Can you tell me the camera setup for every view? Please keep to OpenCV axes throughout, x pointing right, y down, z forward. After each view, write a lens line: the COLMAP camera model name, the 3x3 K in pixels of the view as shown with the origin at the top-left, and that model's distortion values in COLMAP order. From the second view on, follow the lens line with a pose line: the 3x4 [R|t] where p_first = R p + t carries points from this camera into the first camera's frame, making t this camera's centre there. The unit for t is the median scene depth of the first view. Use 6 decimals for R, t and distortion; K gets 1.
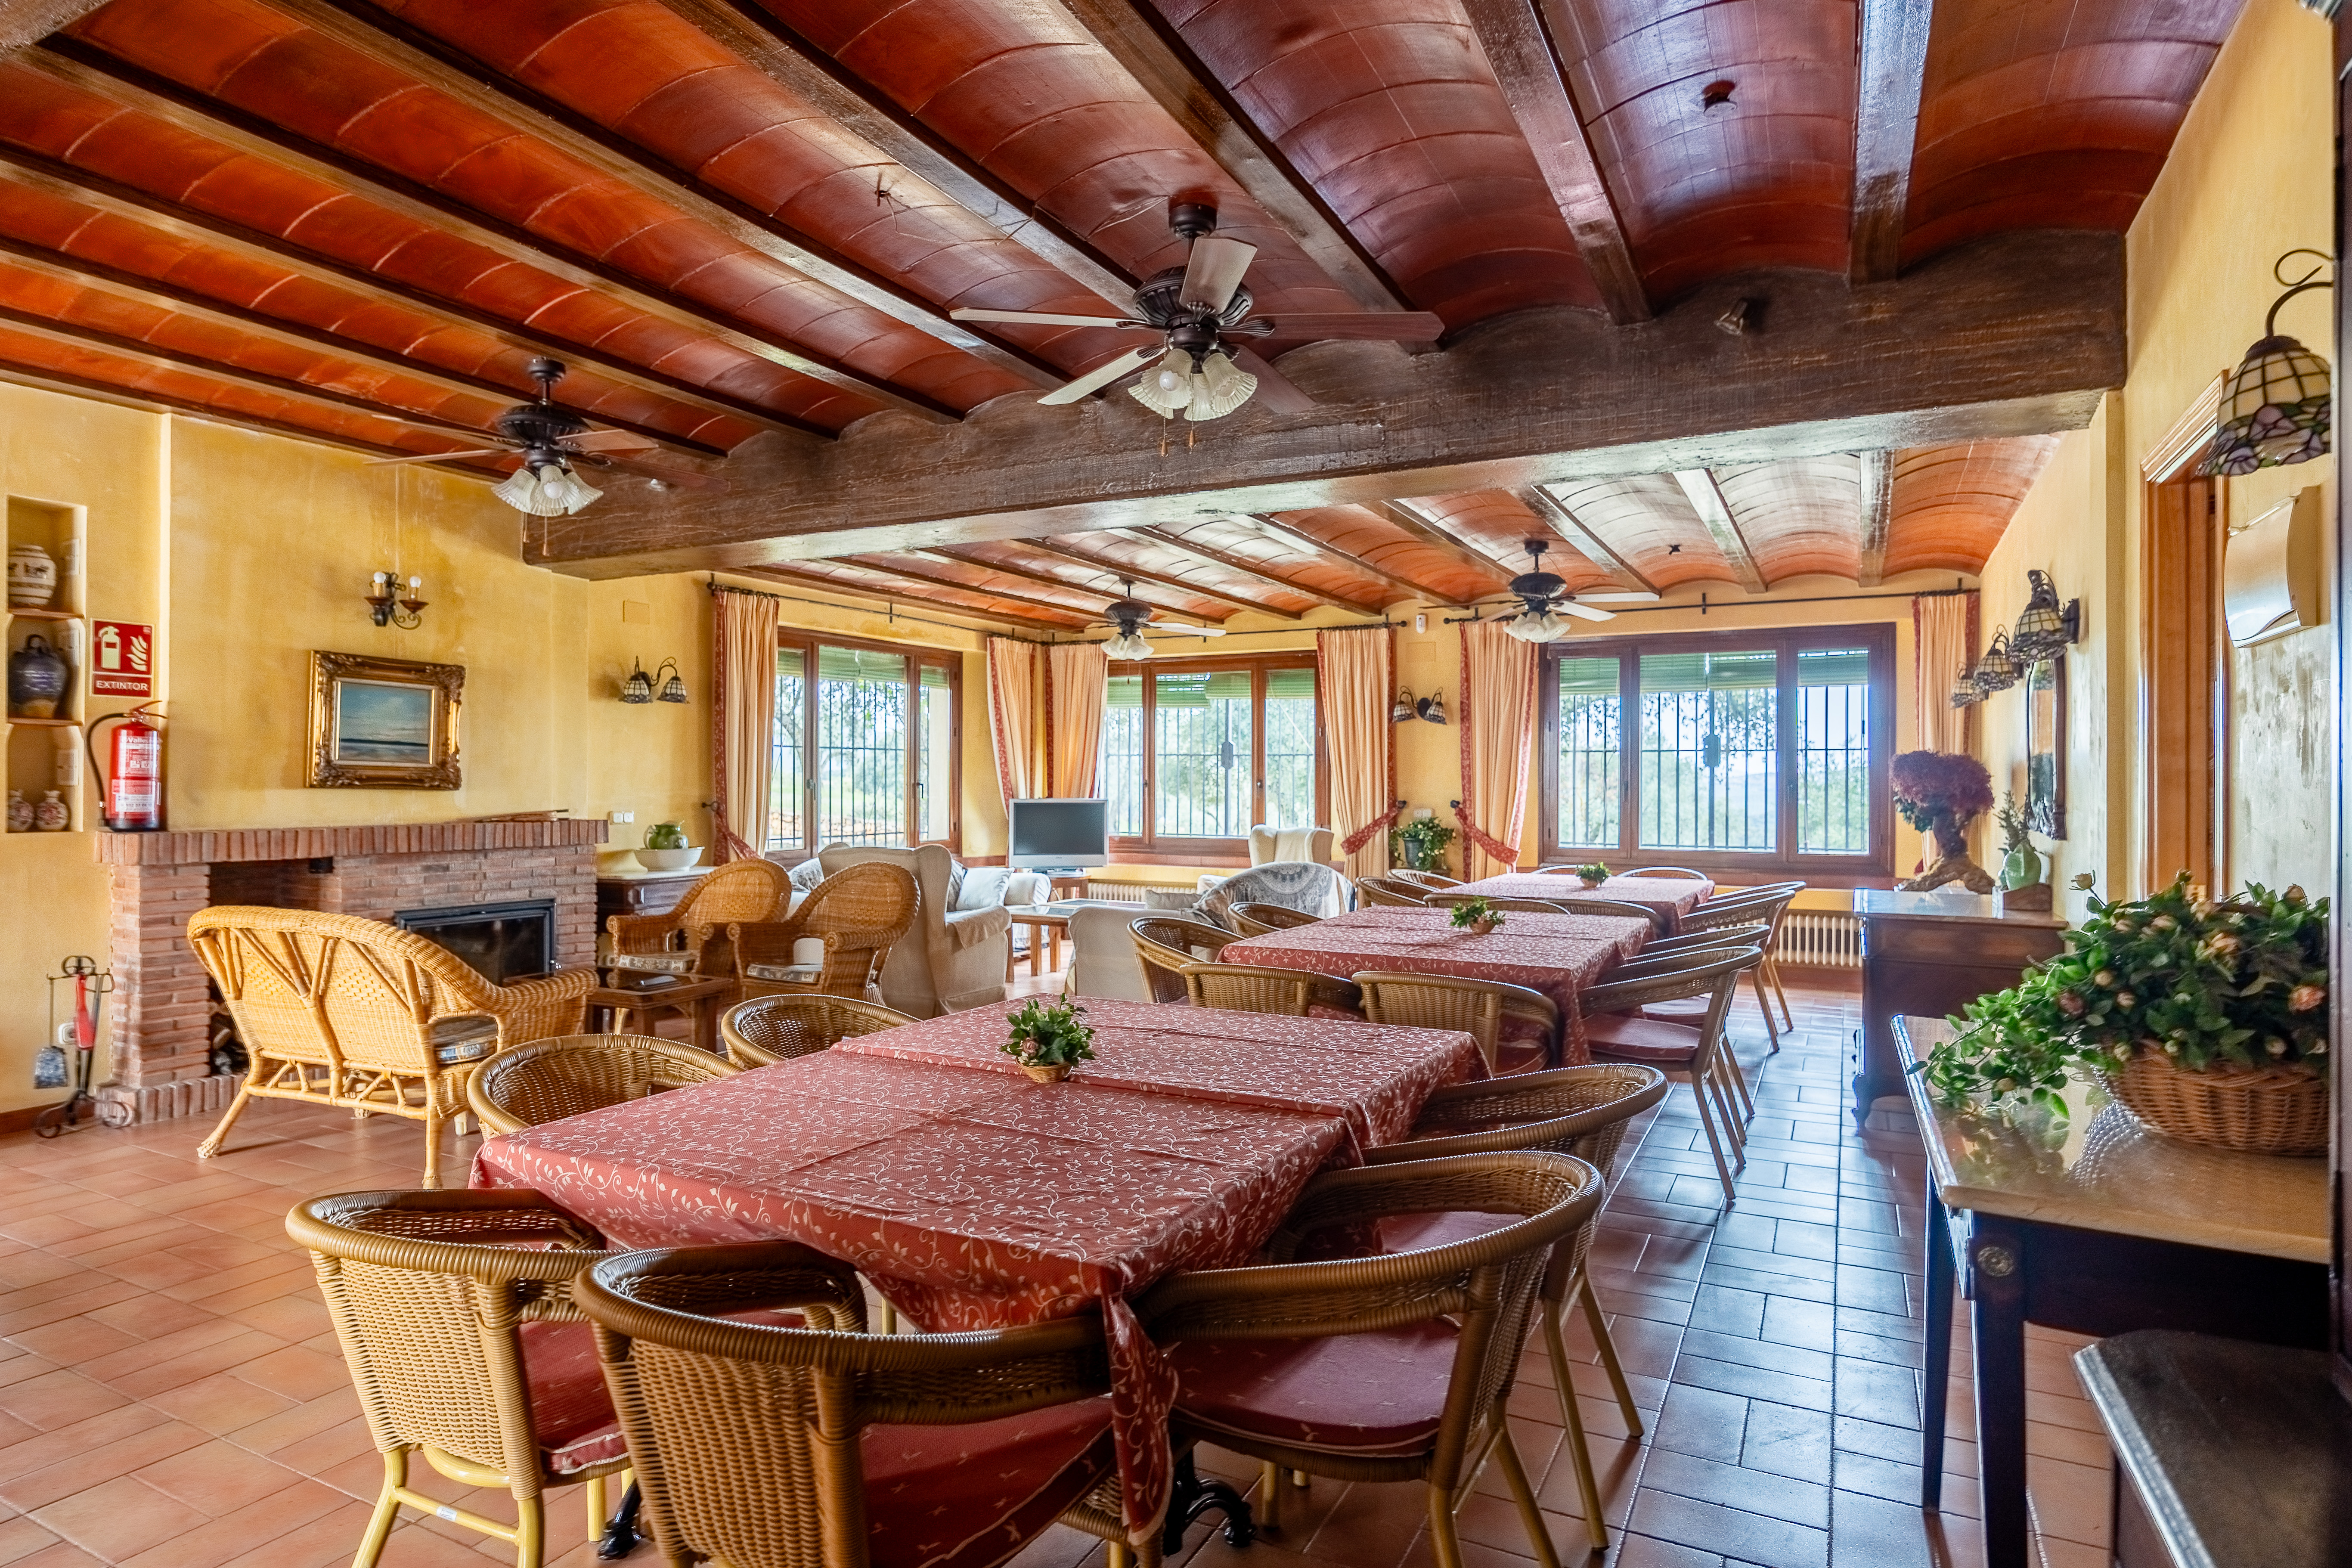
lens RADIAL K [[1294.9, 0, 1176.0], [0, 1294.9, 784.0], [0, 0, 1]] dist [0.000075, -0.000408]
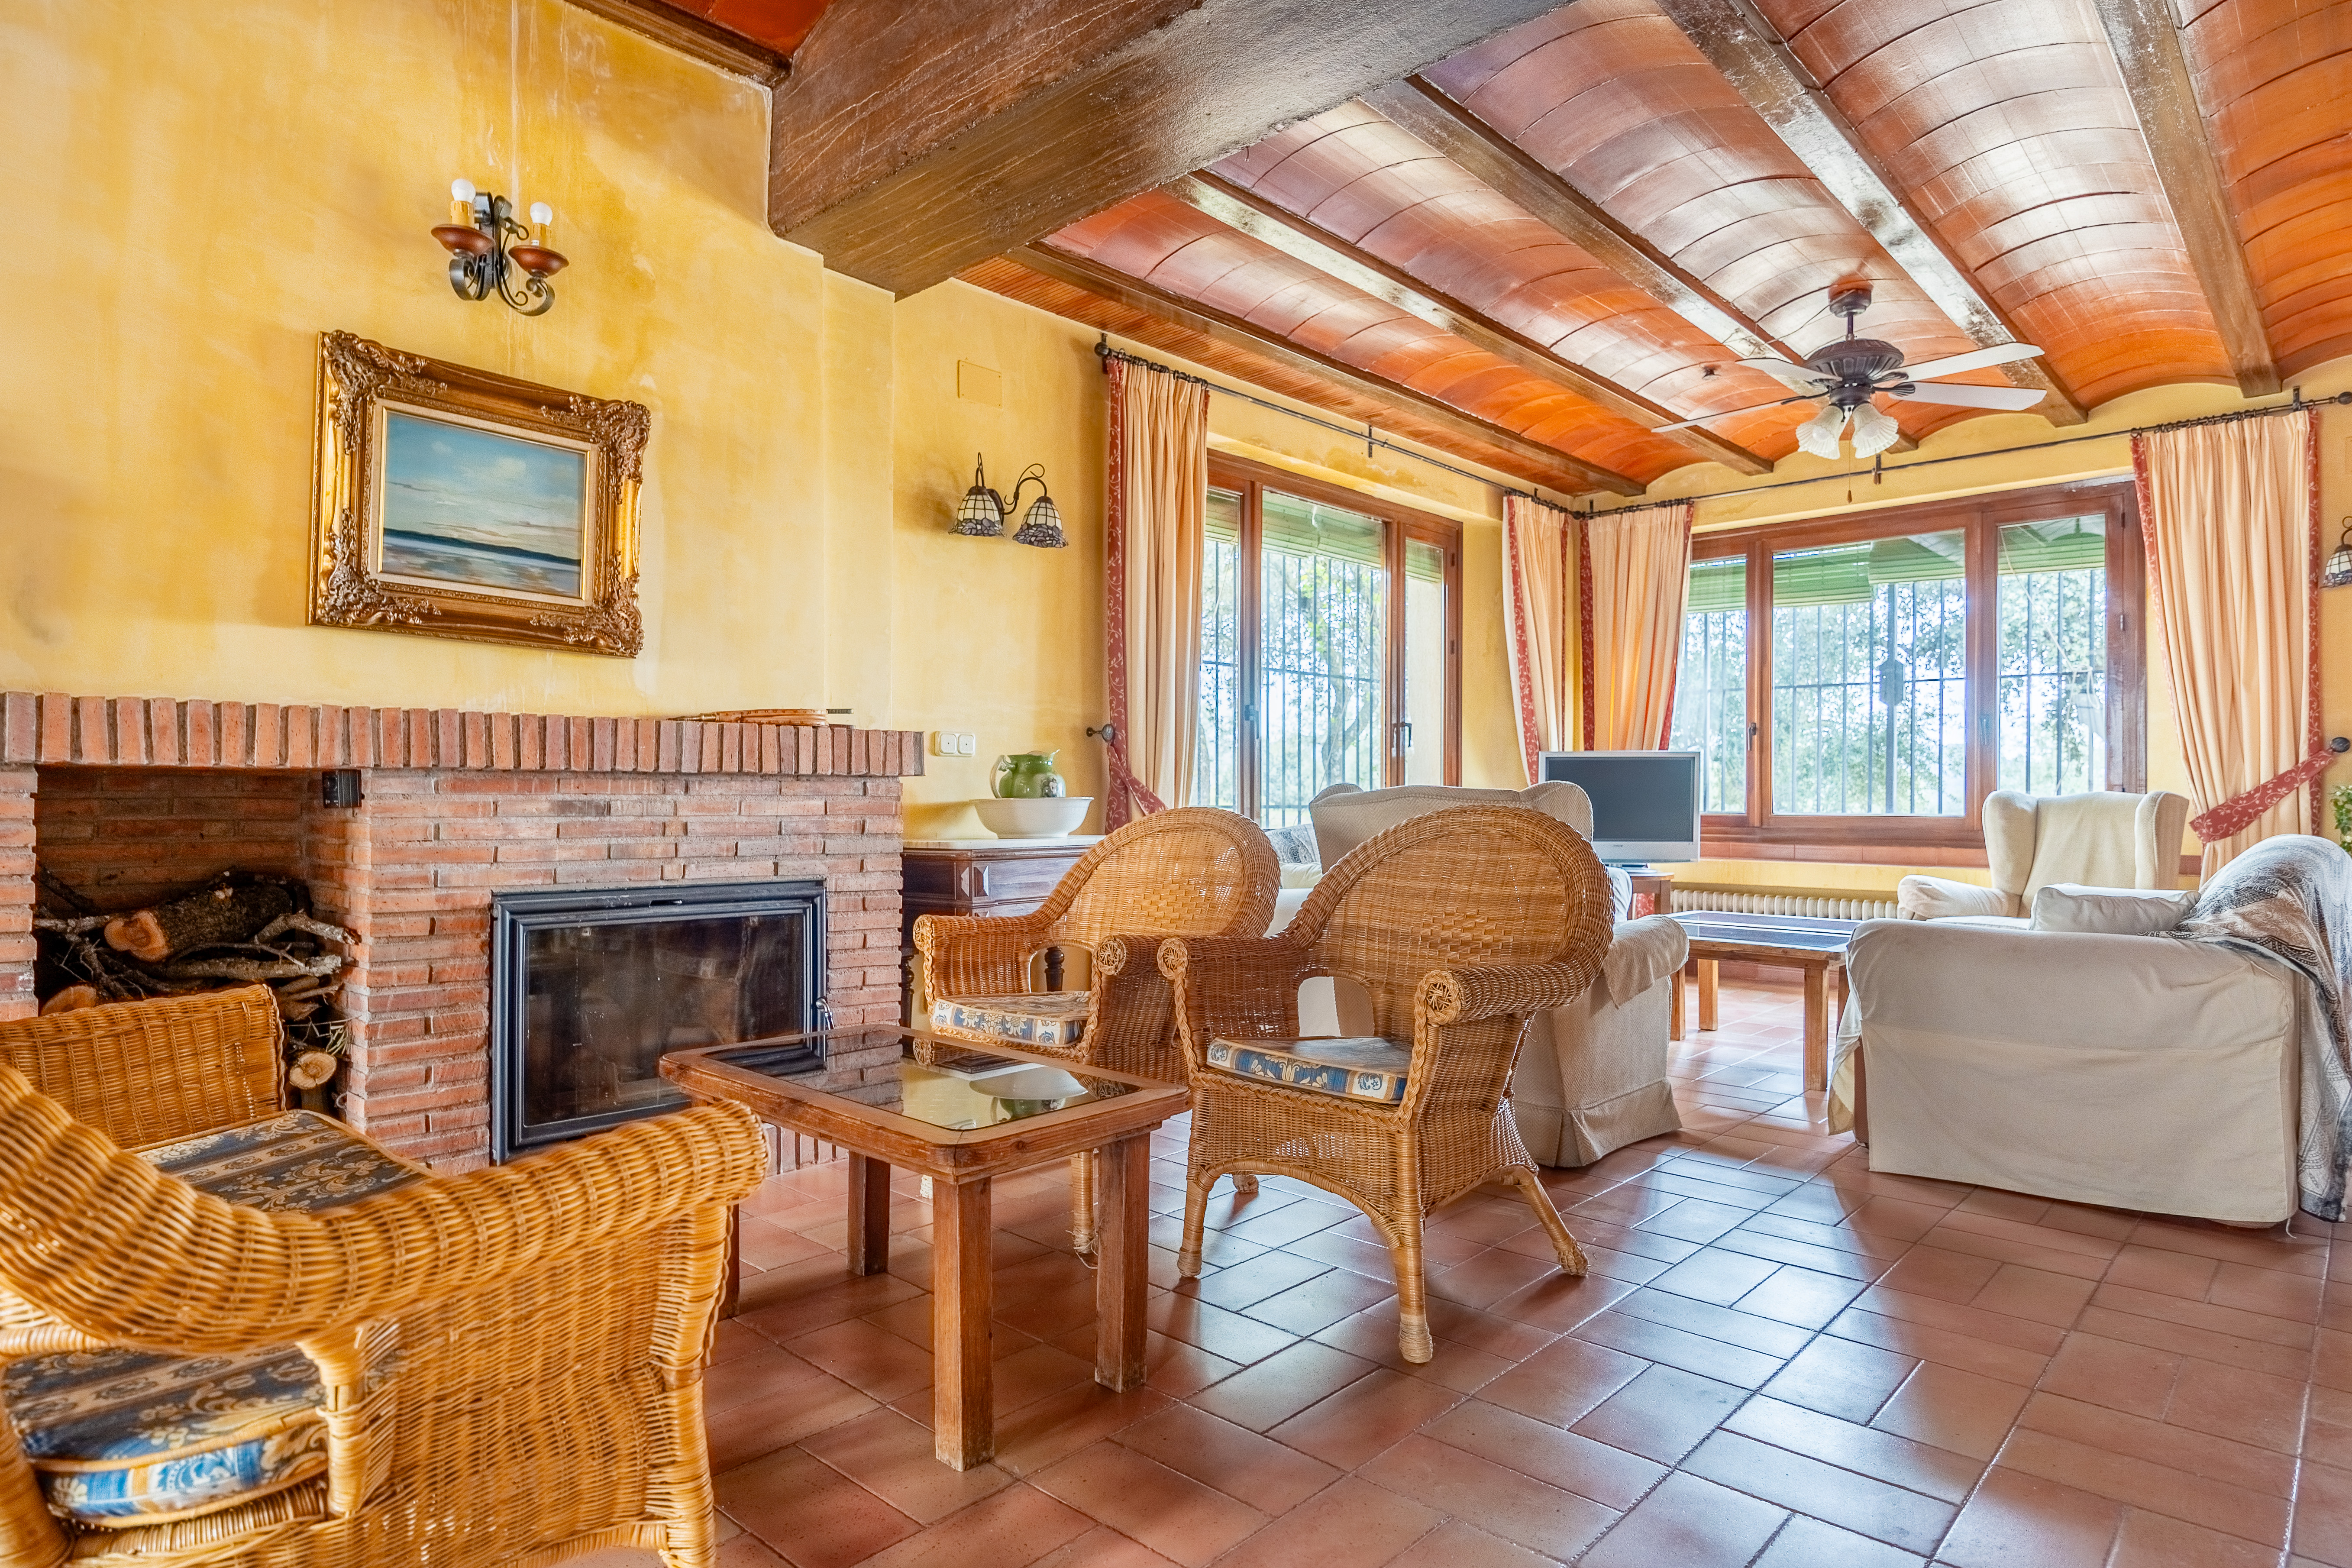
lens RADIAL K [[1299.4, 0, 1161.1], [0, 1299.4, 806.8], [0, 0, 1]] dist [-0.003332, -0.001958]
pose [[0.961758, 0.000931, -0.273900, -0.188996], [0.000138, 0.999992, 0.003883, 0.051687], [0.273902, -0.003772, 0.961750, 0.486058]]
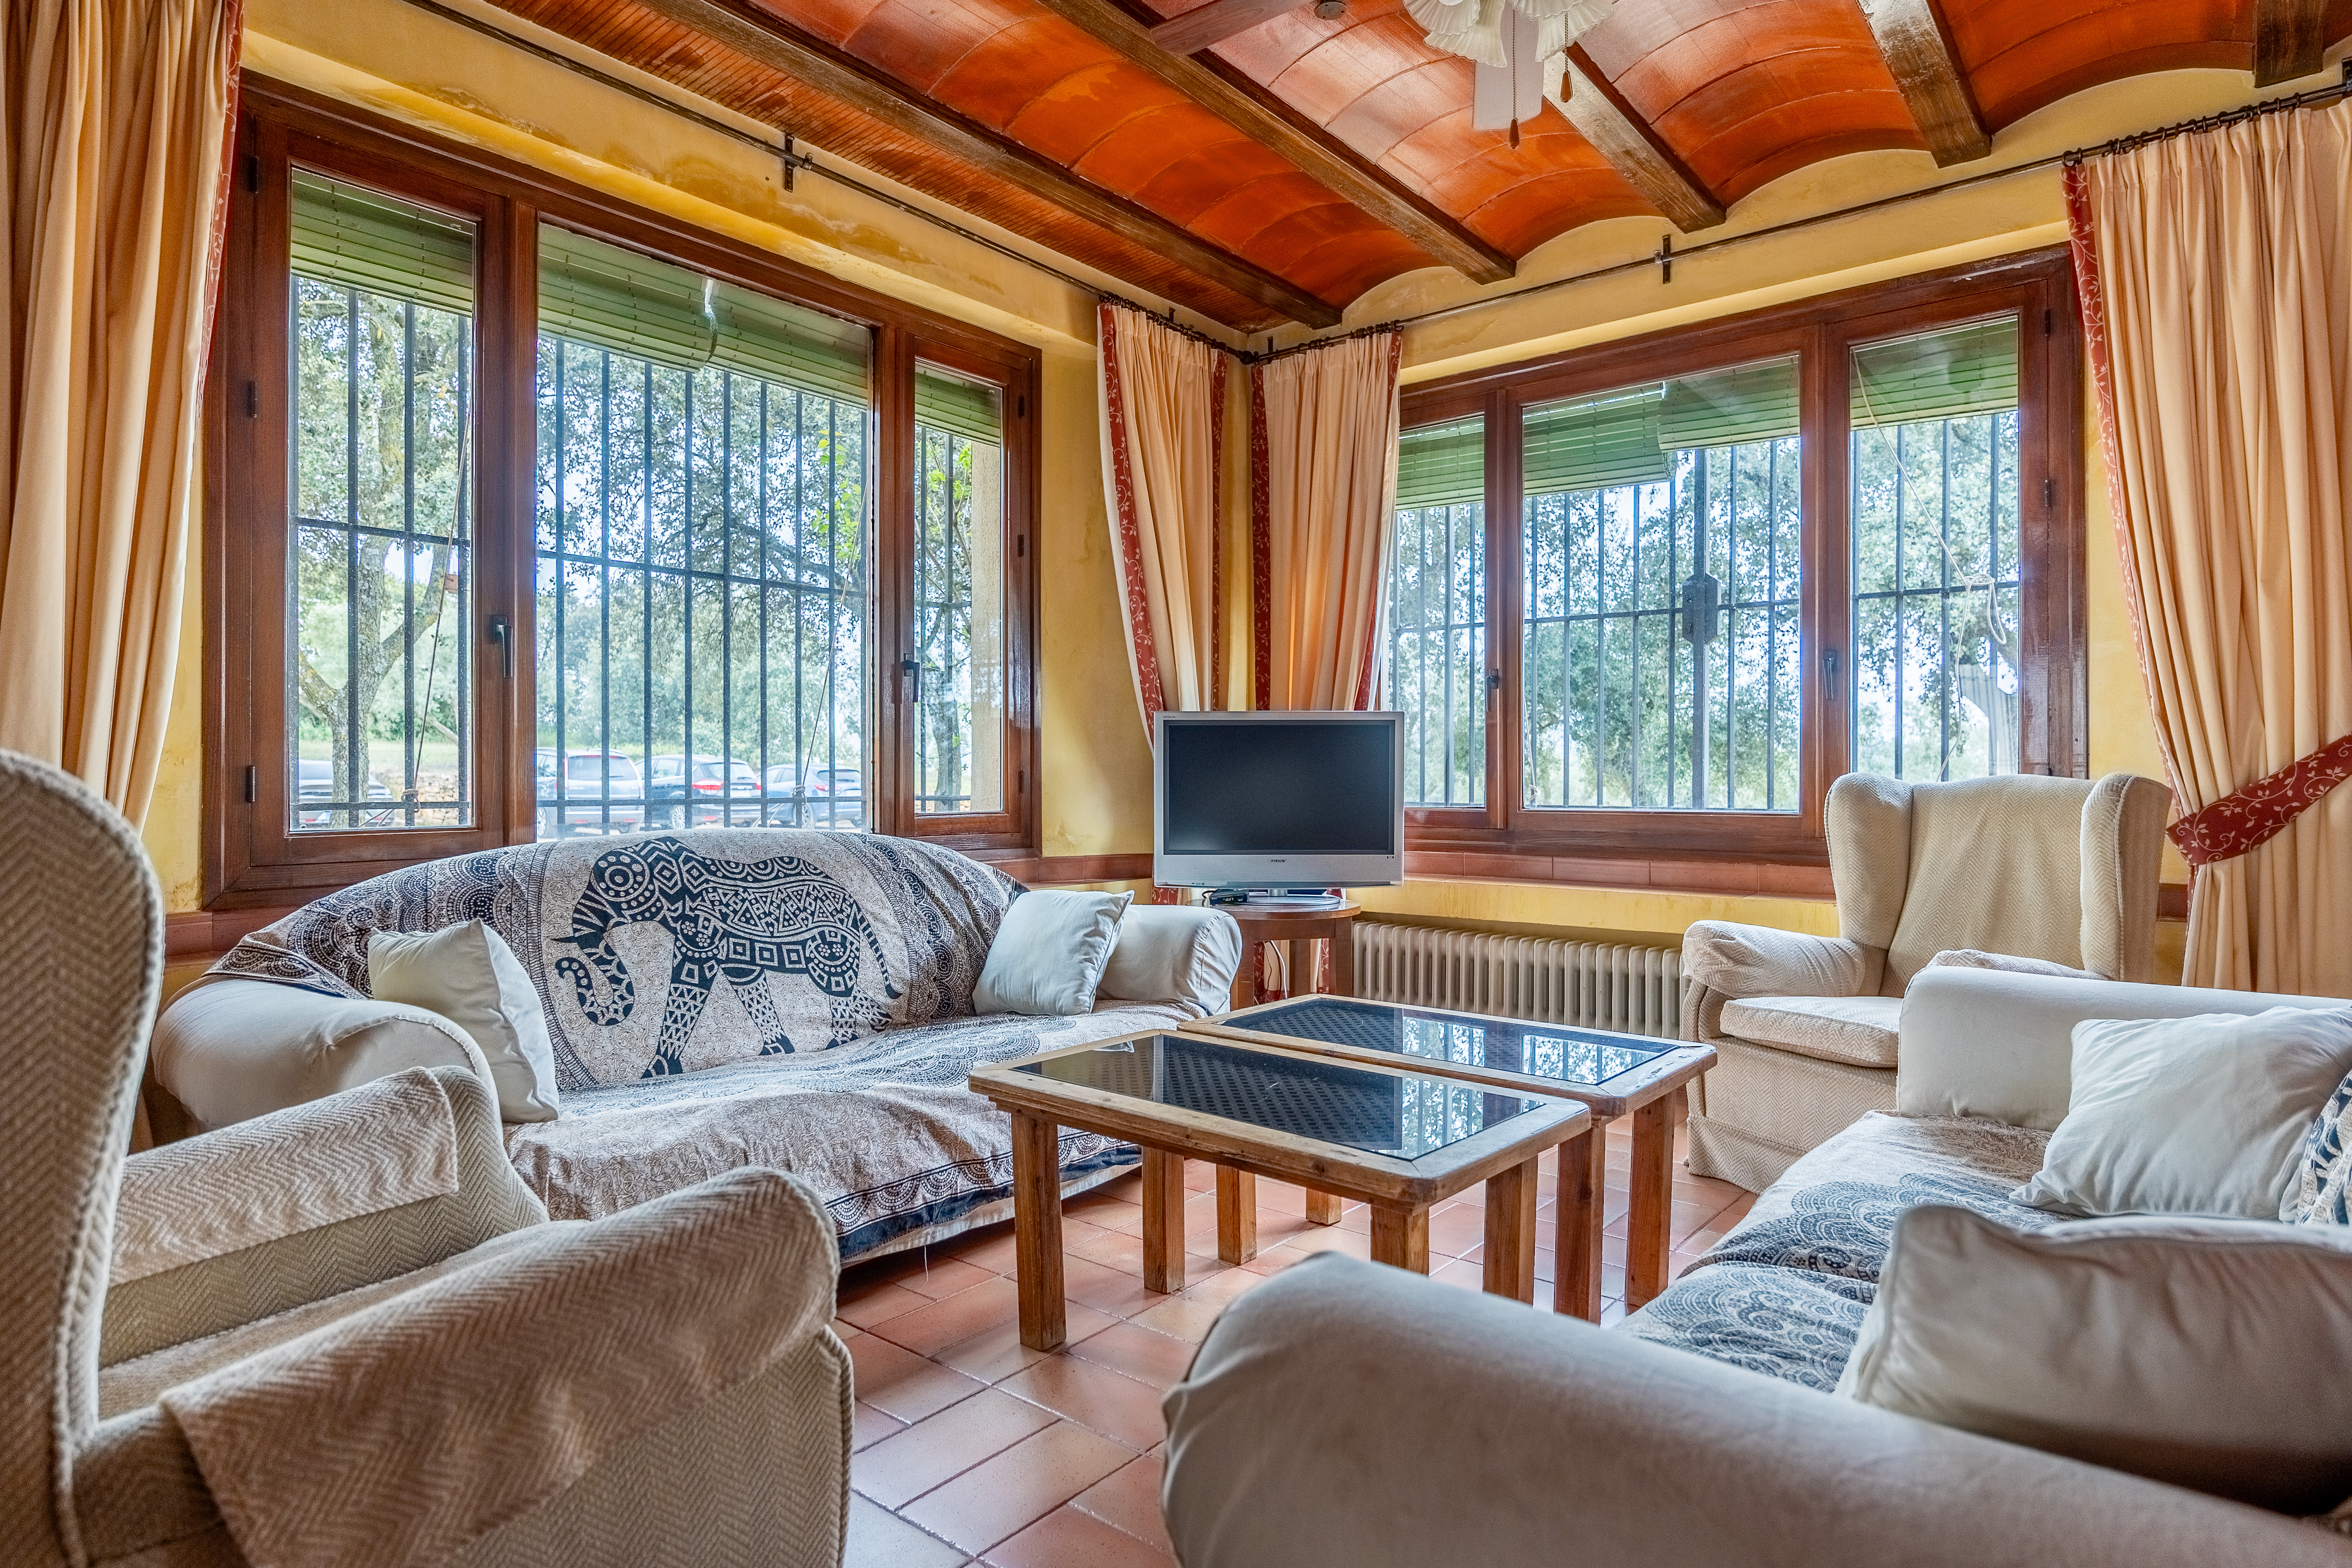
lens RADIAL K [[1294.8, 0, 1176.0], [0, 1294.8, 784.0], [0, 0, 1]] dist [0.000075, -0.000408]
pose [[0.979477, -0.001718, -0.201551, -0.059855], [0.001635, 0.999998, -0.000581, 0.048698], [0.201552, 0.000239, 0.979478, 0.874971]]
